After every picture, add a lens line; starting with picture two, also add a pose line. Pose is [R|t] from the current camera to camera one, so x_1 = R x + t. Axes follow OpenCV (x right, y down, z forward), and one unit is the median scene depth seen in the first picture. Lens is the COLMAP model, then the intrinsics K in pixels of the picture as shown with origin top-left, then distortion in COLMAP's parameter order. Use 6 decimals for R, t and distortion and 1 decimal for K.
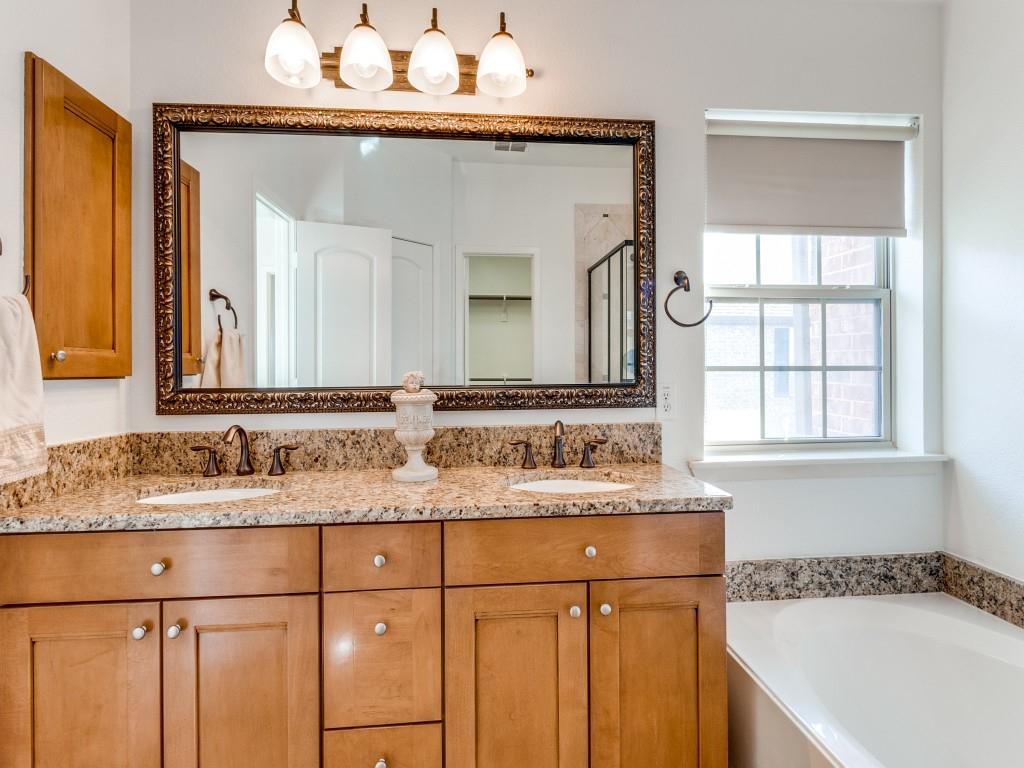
lens RADIAL K [[515.8, 0, 512.2], [0, 515.8, 375.8], [0, 0, 1]] dist [0.000431, 0.001110]
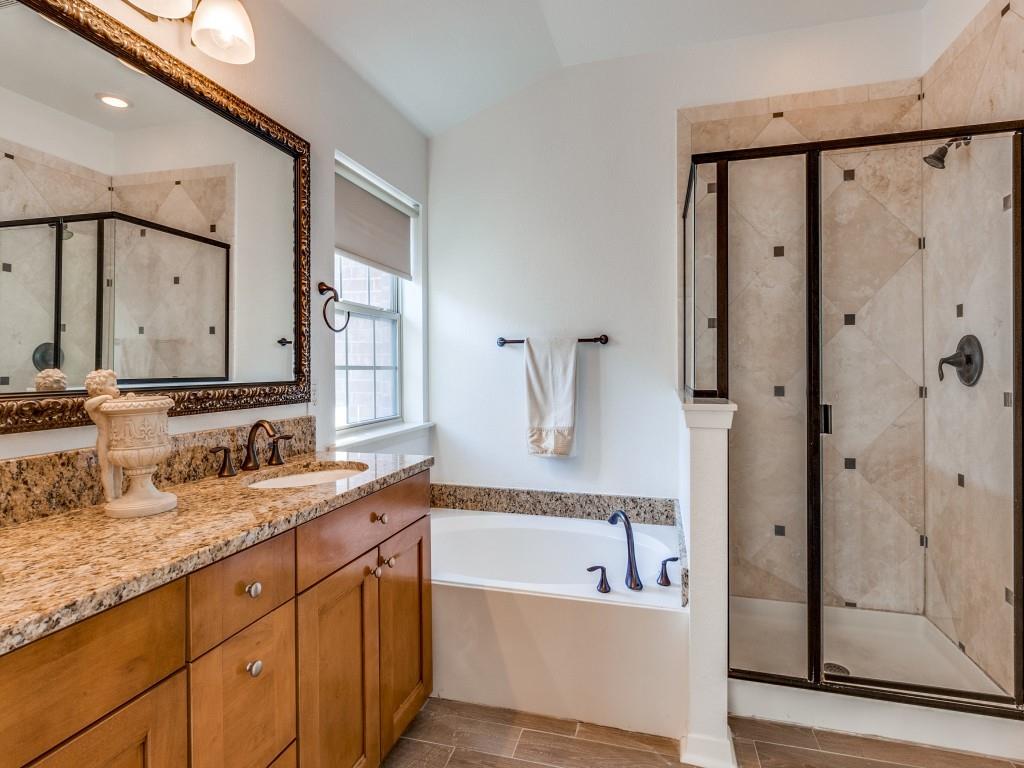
lens RADIAL K [[515.8, 0, 509.2], [0, 515.8, 375.0], [0, 0, 1]] dist [0.000431, 0.001110]
pose [[0.371775, -0.007904, 0.928289, -0.612108], [0.008792, 0.999949, 0.004992, 0.001190], [-0.928281, 0.006306, 0.371825, 0.198131]]
